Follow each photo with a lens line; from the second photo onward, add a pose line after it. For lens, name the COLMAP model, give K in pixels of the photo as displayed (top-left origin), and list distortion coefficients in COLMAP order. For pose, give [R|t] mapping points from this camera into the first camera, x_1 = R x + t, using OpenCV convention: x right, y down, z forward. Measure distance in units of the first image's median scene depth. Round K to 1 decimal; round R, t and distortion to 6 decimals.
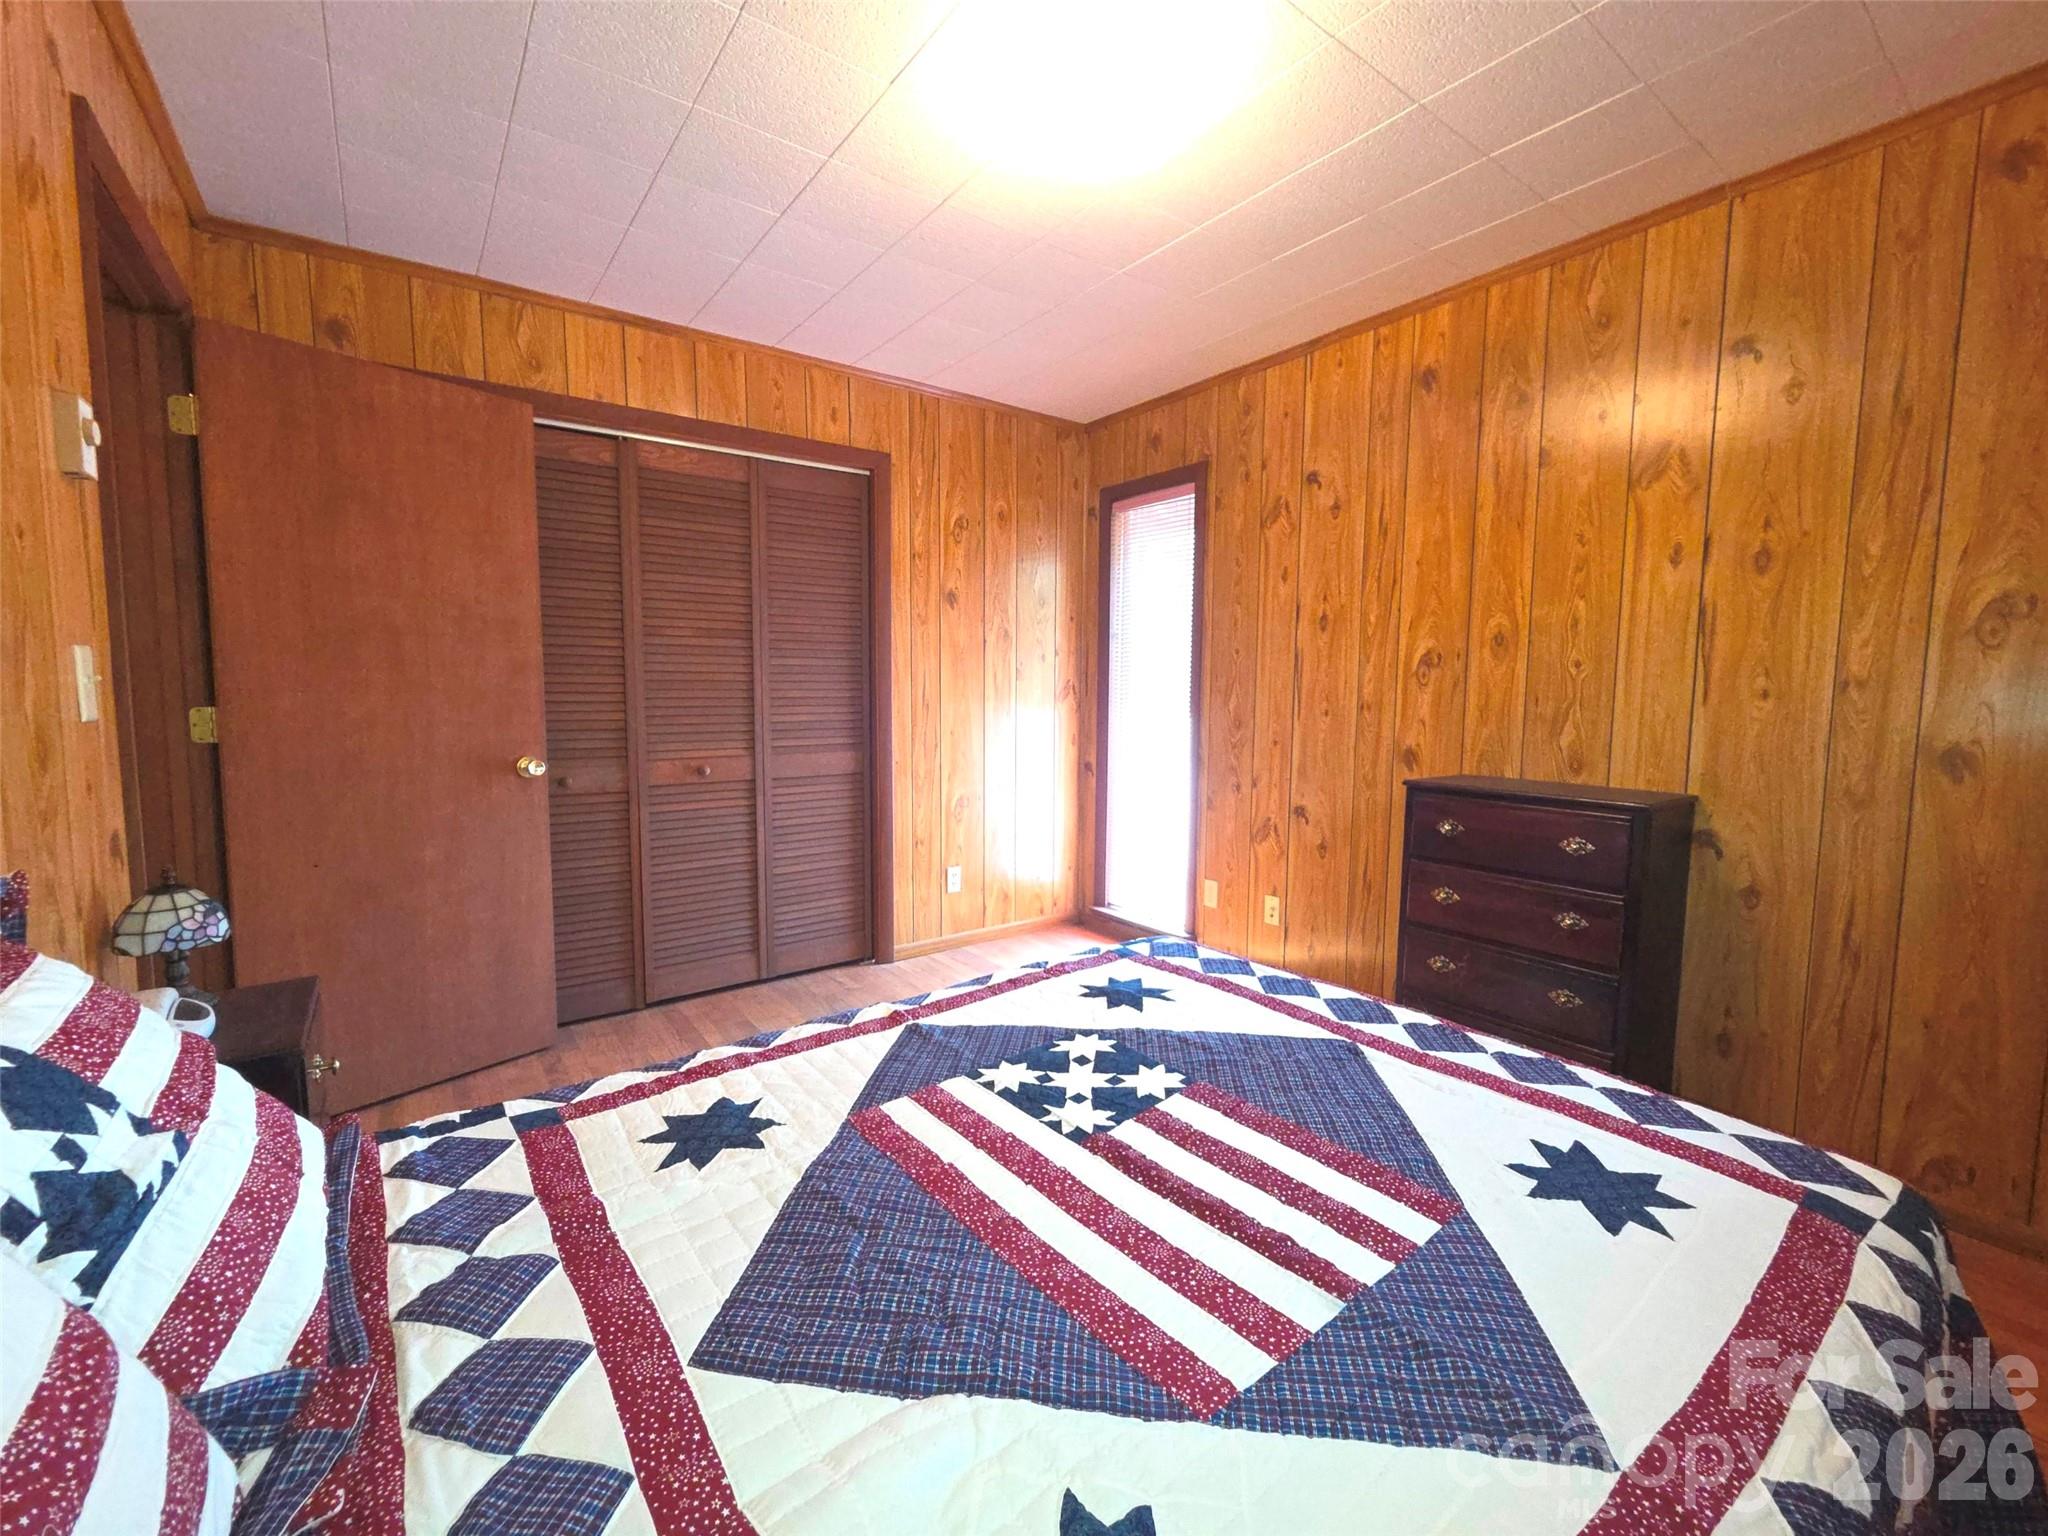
lens RADIAL K [[843.7, 0, 1016.8], [0, 843.7, 767.9], [0, 0, 1]] dist [-0.000359, 0.001303]
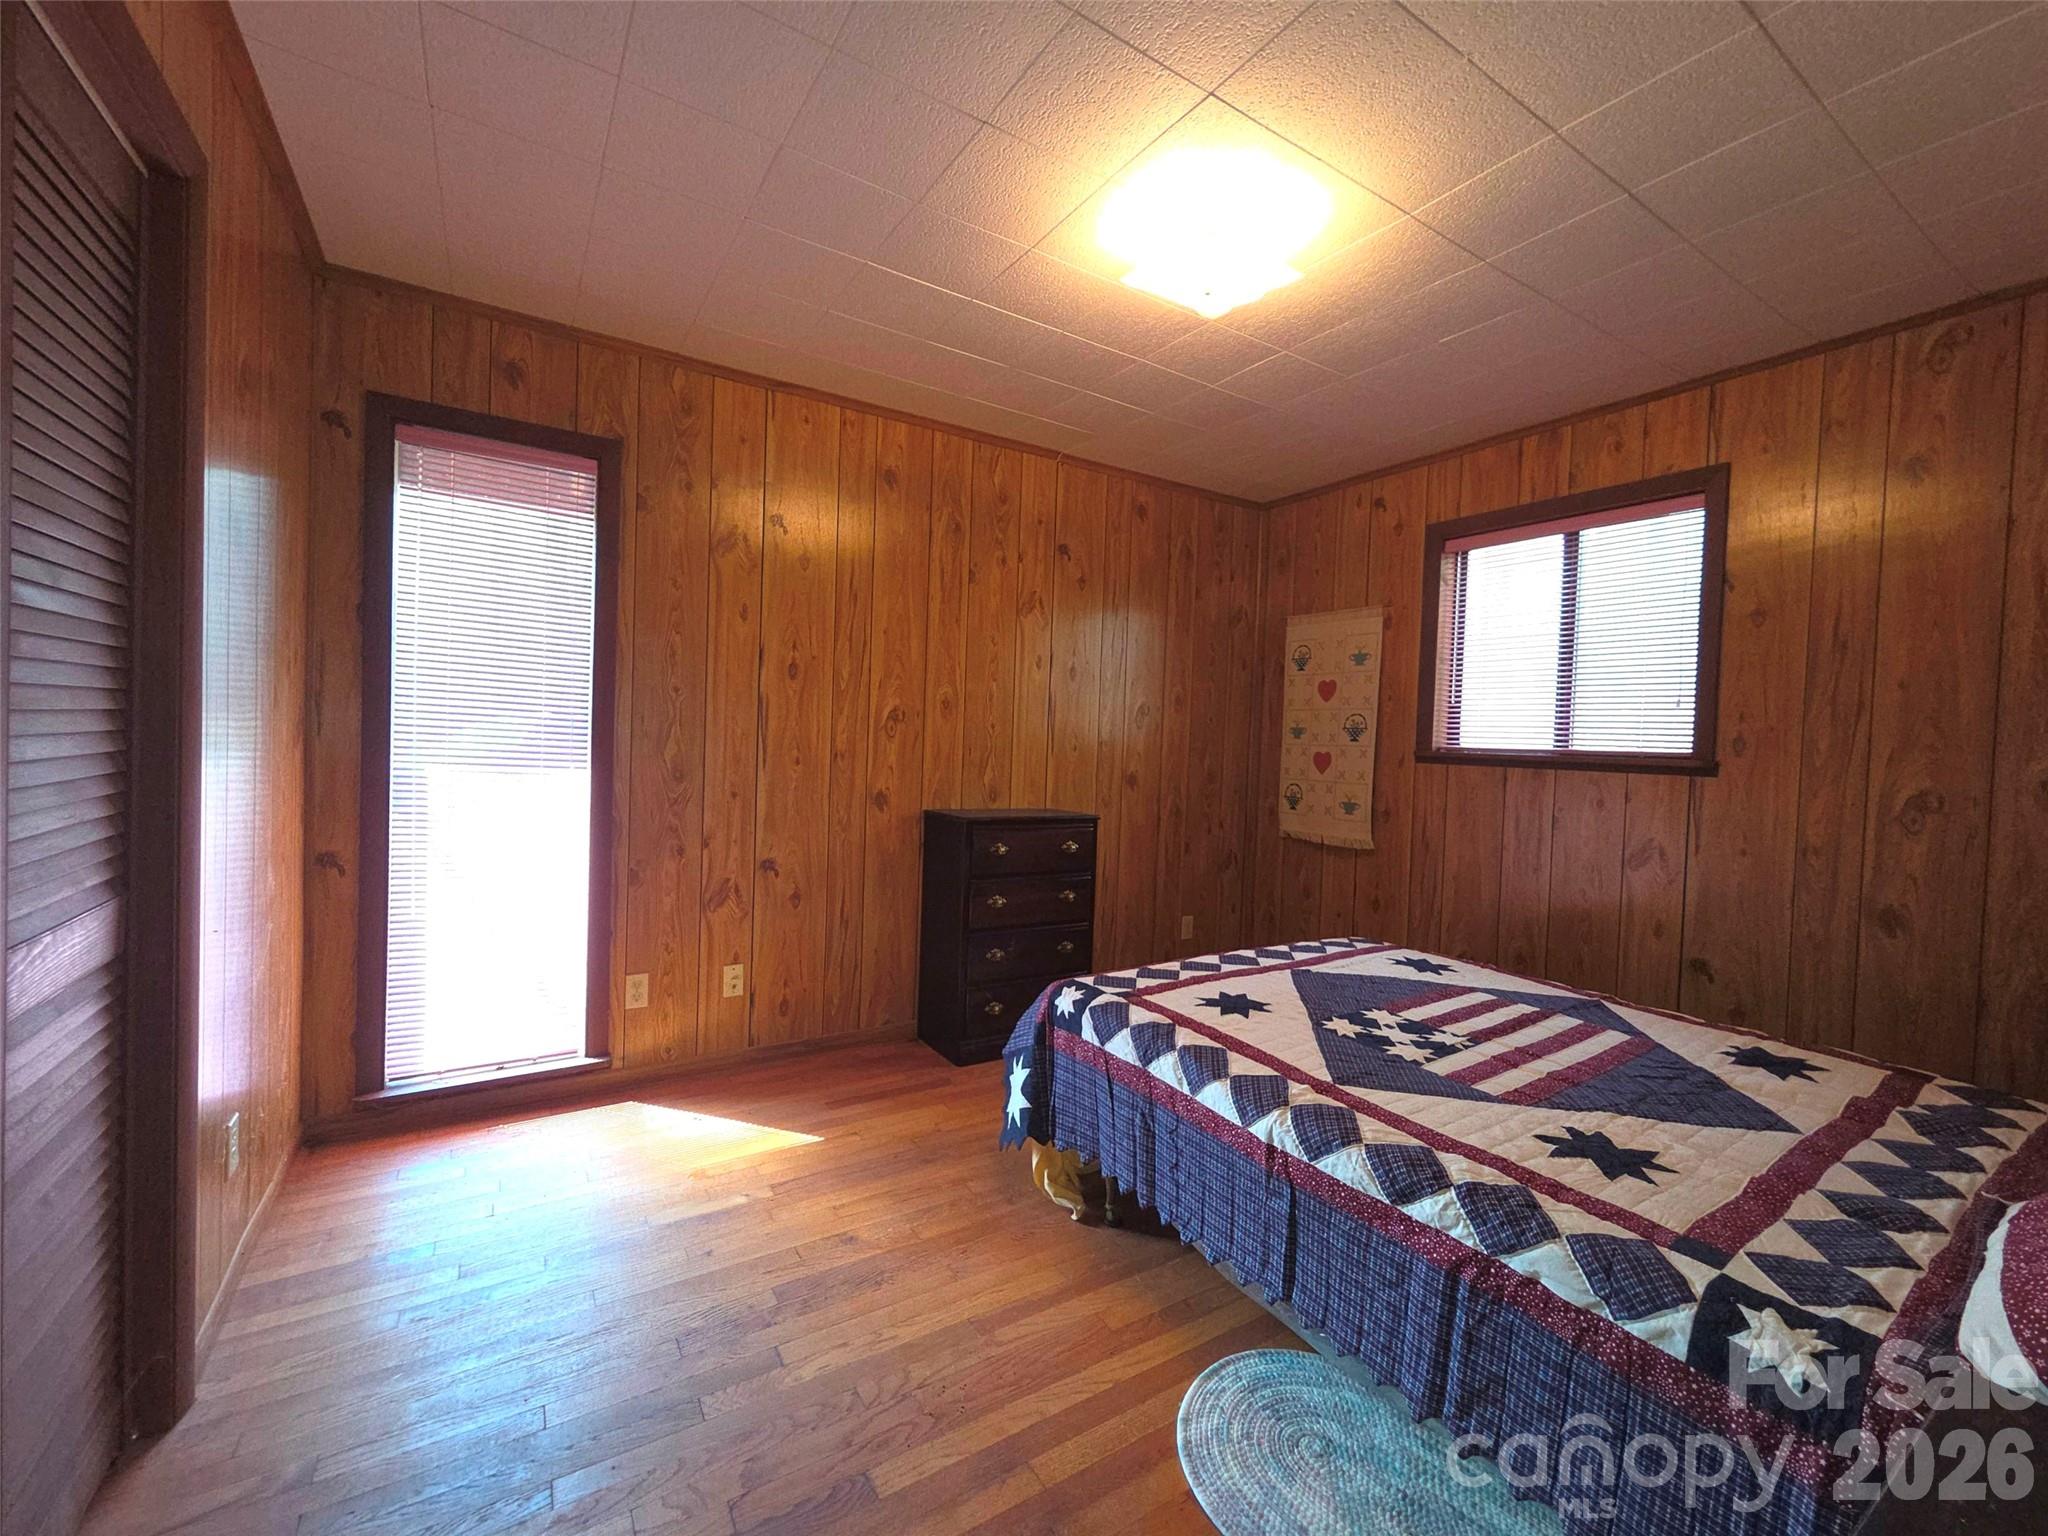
lens RADIAL K [[843.7, 0, 1031.0], [0, 843.7, 771.8], [0, 0, 1]] dist [-0.000359, 0.001303]
pose [[0.063775, -0.043850, 0.997000, -0.731274], [0.057516, 0.997535, 0.040194, -0.092538], [-0.996305, 0.054780, 0.066140, 0.790287]]
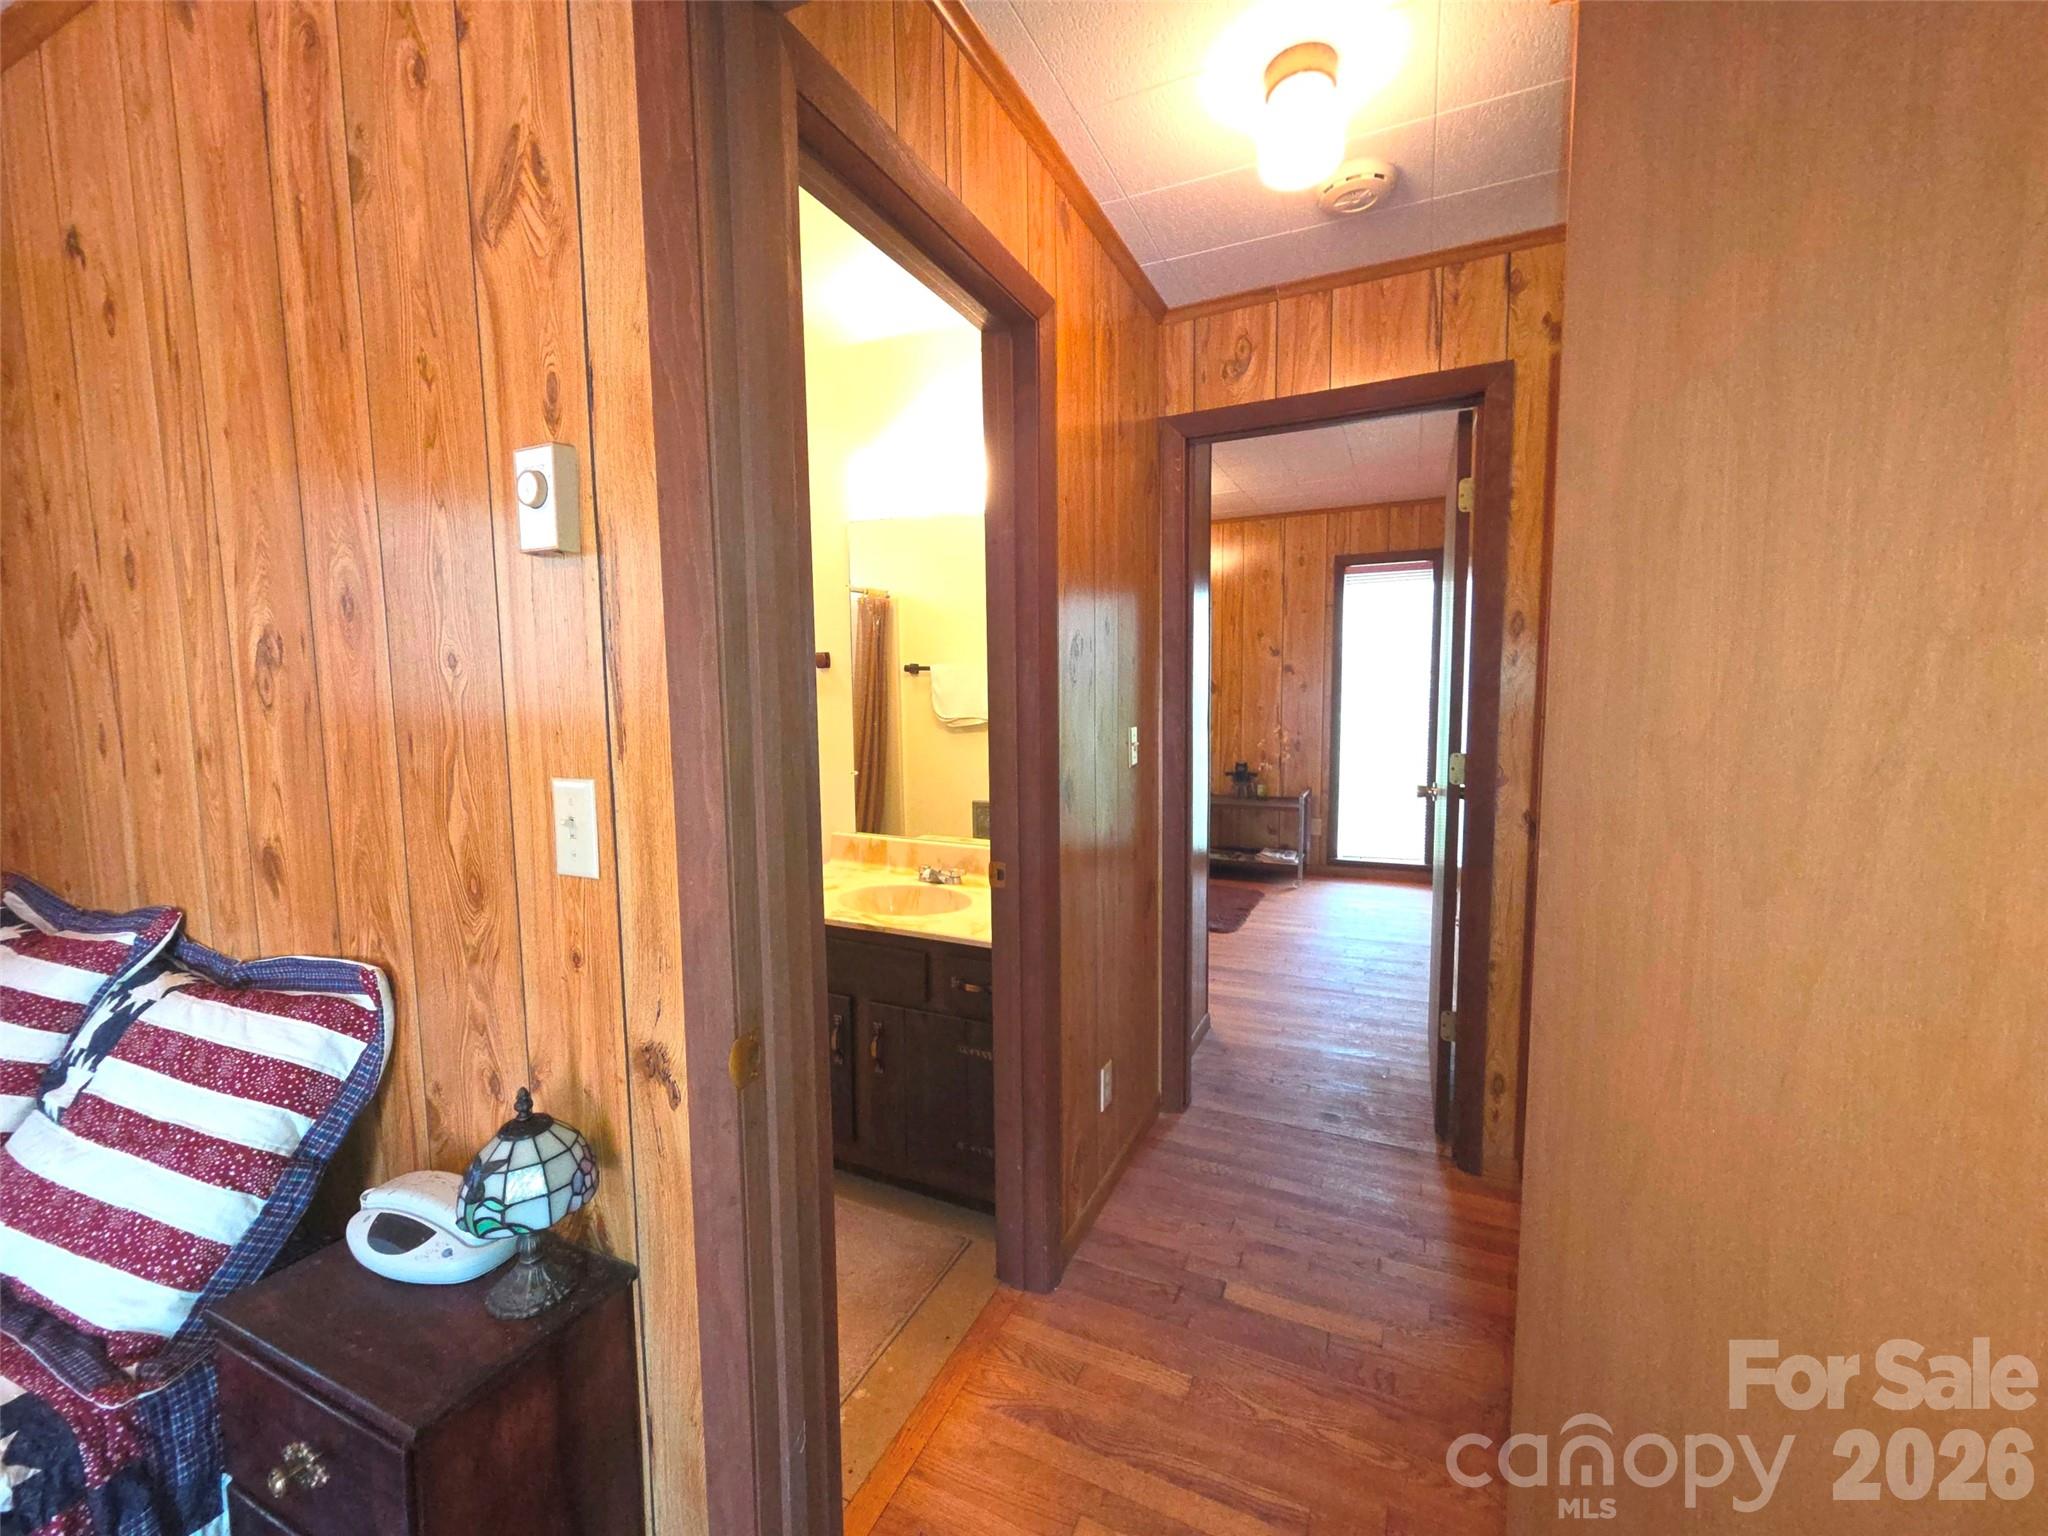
lens RADIAL K [[843.7, 0, 1016.6], [0, 843.7, 764.4], [0, 0, 1]] dist [-0.000359, 0.001303]
pose [[0.877419, -0.057841, 0.476225, 0.665585], [0.060487, 0.998121, 0.009785, -0.052065], [-0.475896, 0.020220, 0.879269, 0.446798]]
